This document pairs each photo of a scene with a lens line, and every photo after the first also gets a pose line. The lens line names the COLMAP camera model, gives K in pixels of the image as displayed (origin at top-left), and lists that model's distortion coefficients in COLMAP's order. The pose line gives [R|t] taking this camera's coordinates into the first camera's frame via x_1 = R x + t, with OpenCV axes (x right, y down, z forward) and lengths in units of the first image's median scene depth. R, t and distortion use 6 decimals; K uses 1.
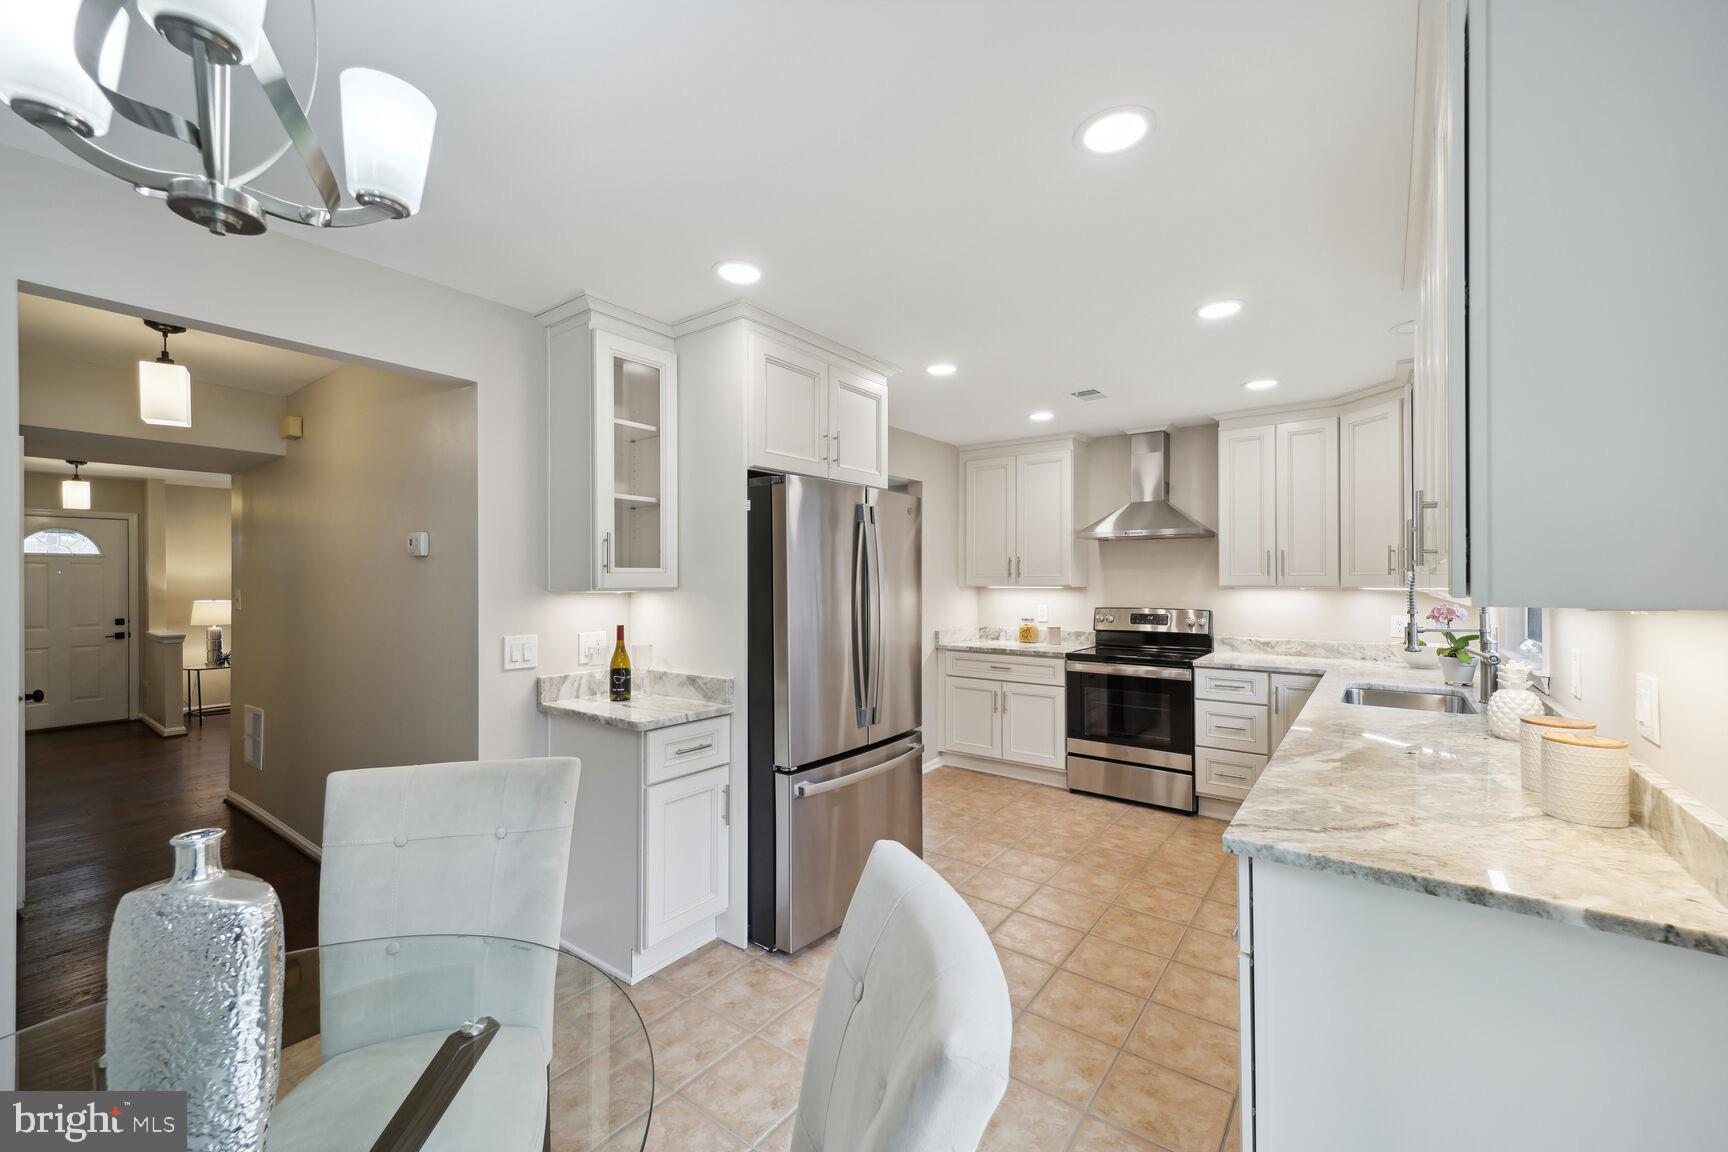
lens RADIAL K [[692.6, 0, 857.5], [0, 692.6, 579.9], [0, 0, 1]] dist [0.010346, -0.001787]
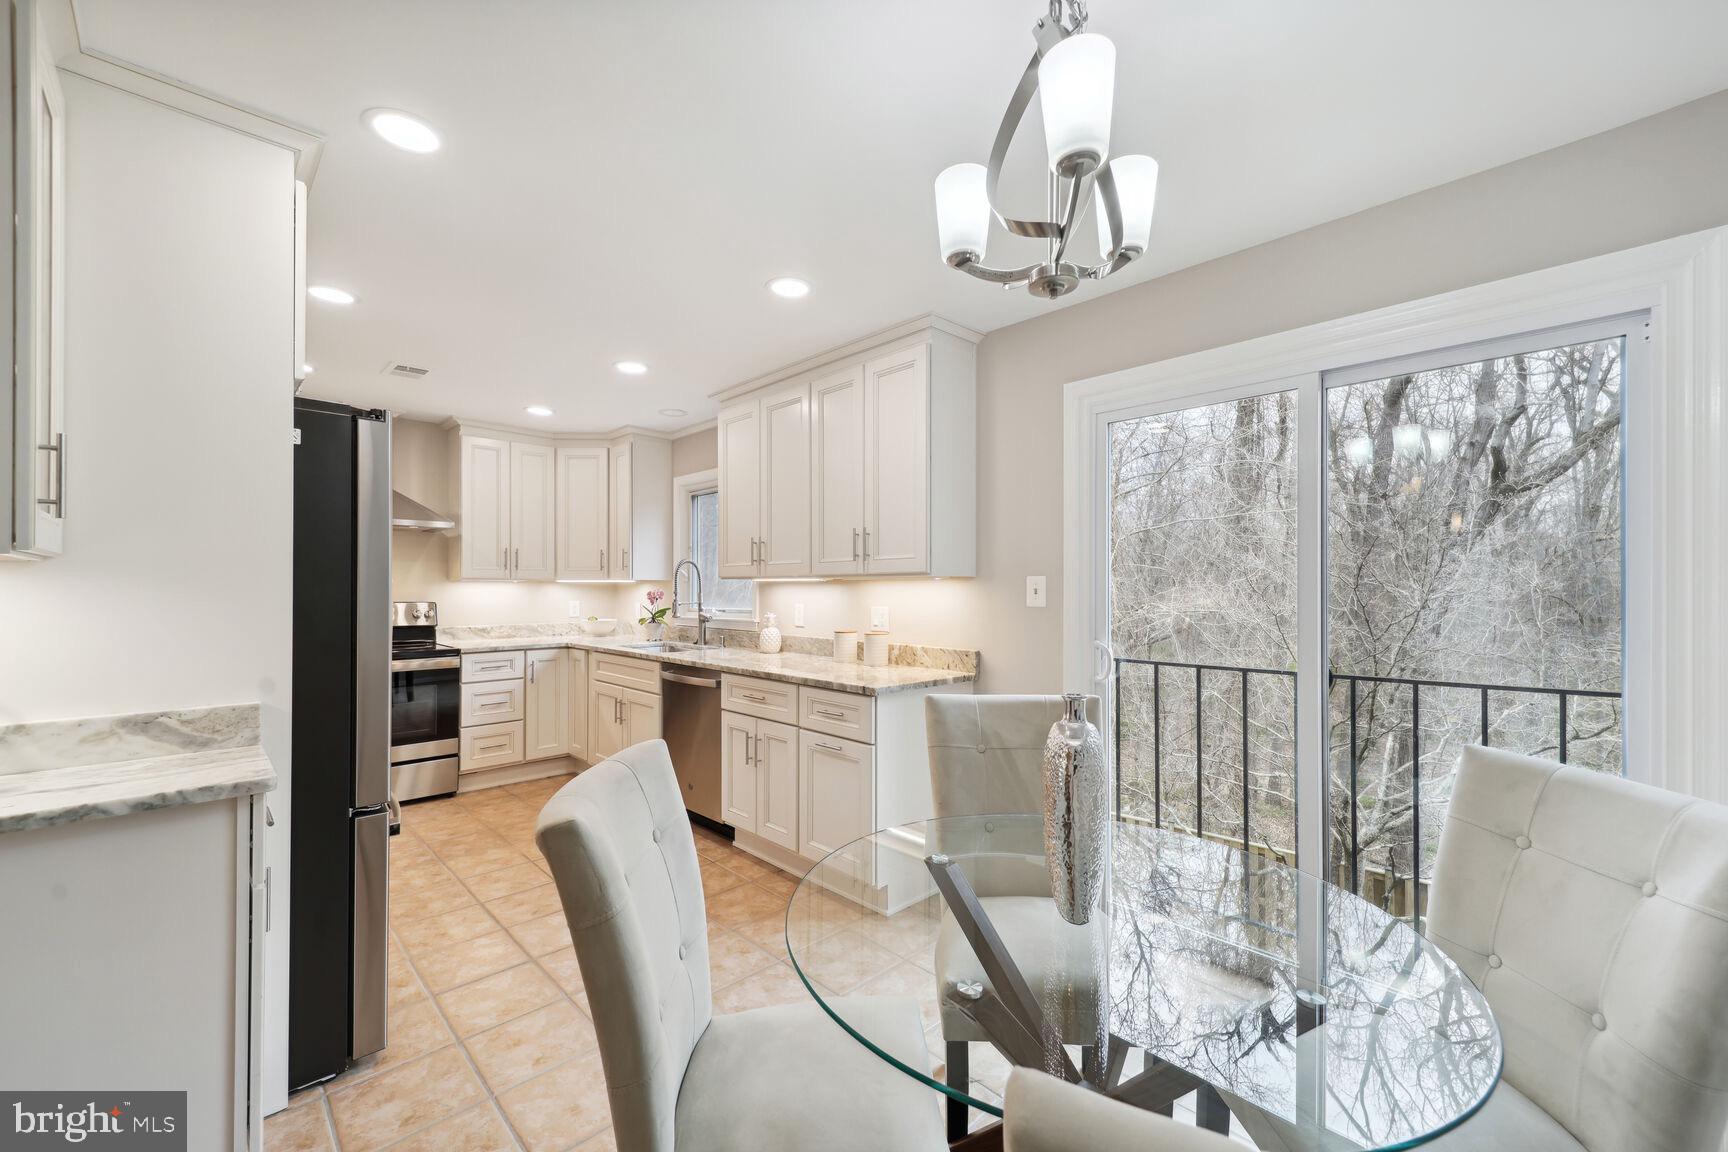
lens RADIAL K [[692.6, 0, 864.8], [0, 692.6, 581.0], [0, 0, 1]] dist [0.010346, -0.001787]
pose [[0.150454, 0.008819, 0.988578, -0.505058], [0.000299, 0.999960, -0.008966, 0.025505], [-0.988617, 0.001644, 0.150445, 0.243425]]
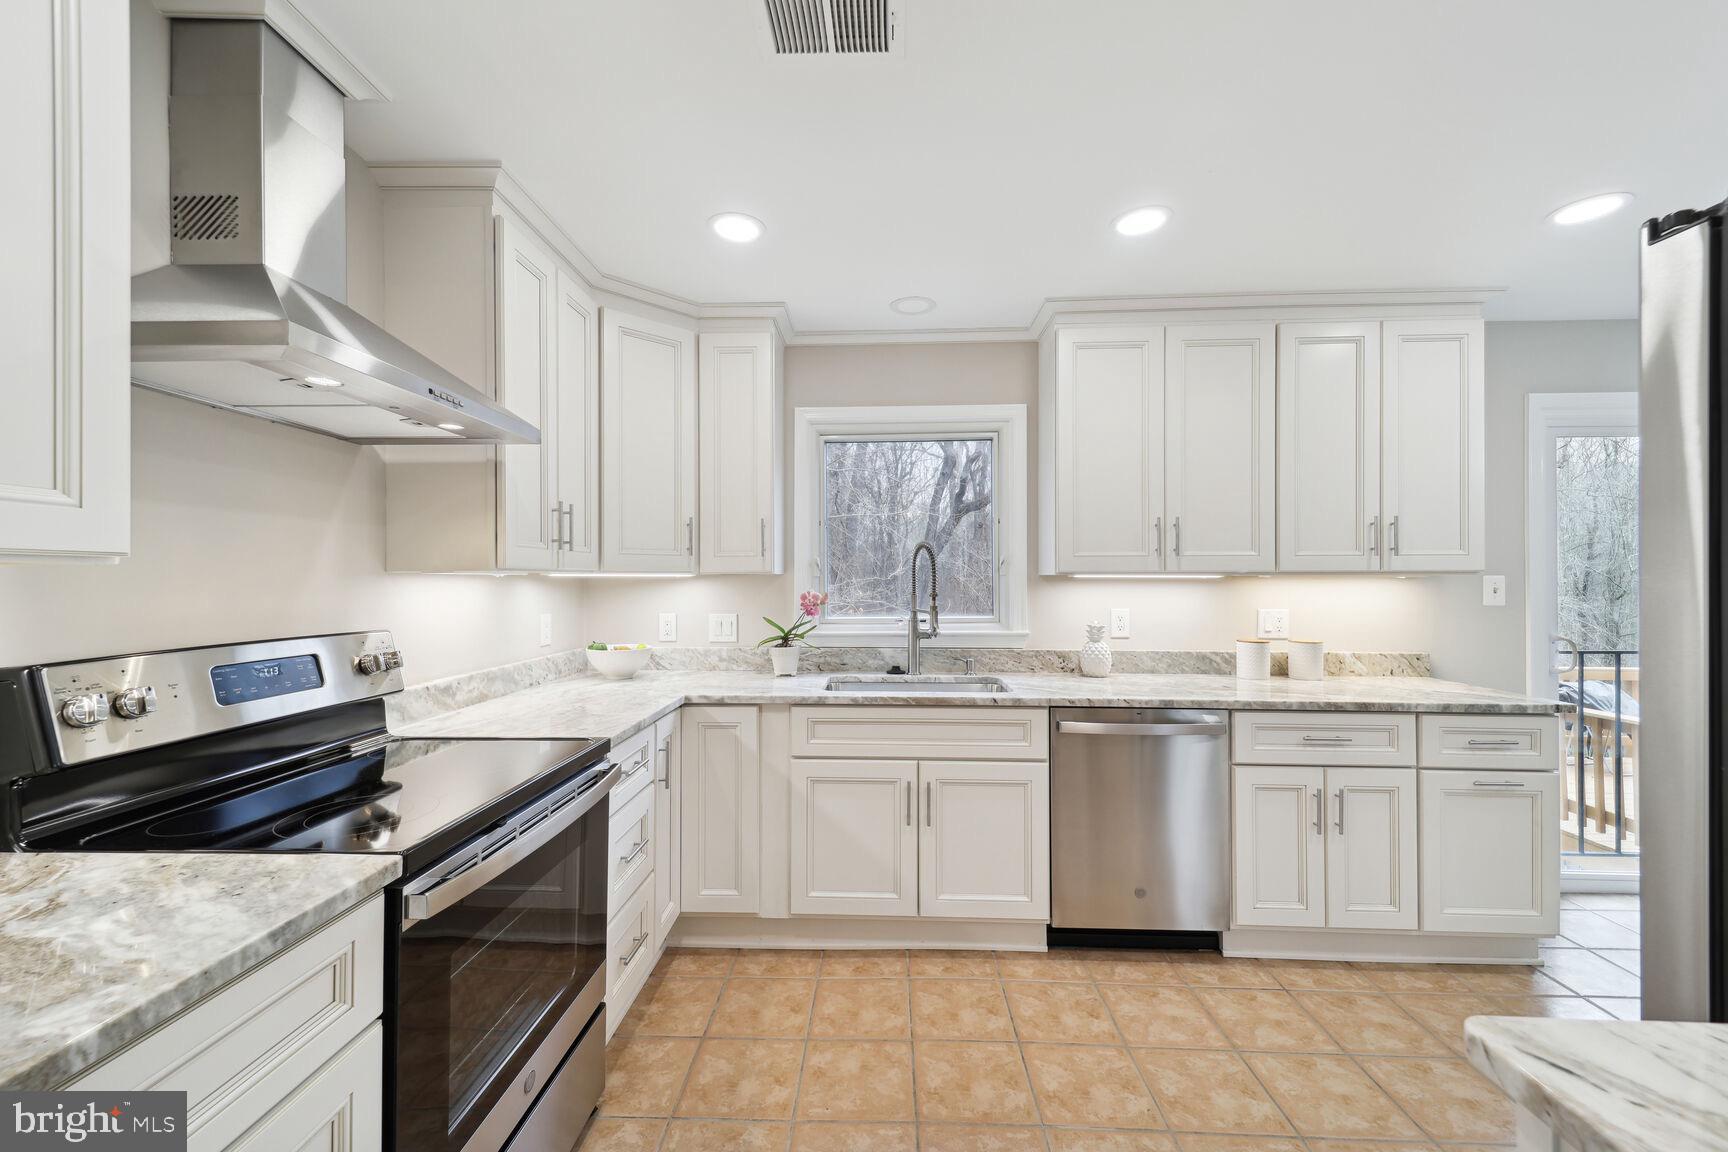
lens RADIAL K [[692.6, 0, 858.5], [0, 692.6, 574.8], [0, 0, 1]] dist [0.010346, -0.001787]
pose [[-0.568412, 0.004513, 0.822732, 0.035193], [-0.000209, 0.999984, -0.005630, 0.017197], [-0.822744, -0.003372, -0.568402, 1.192902]]
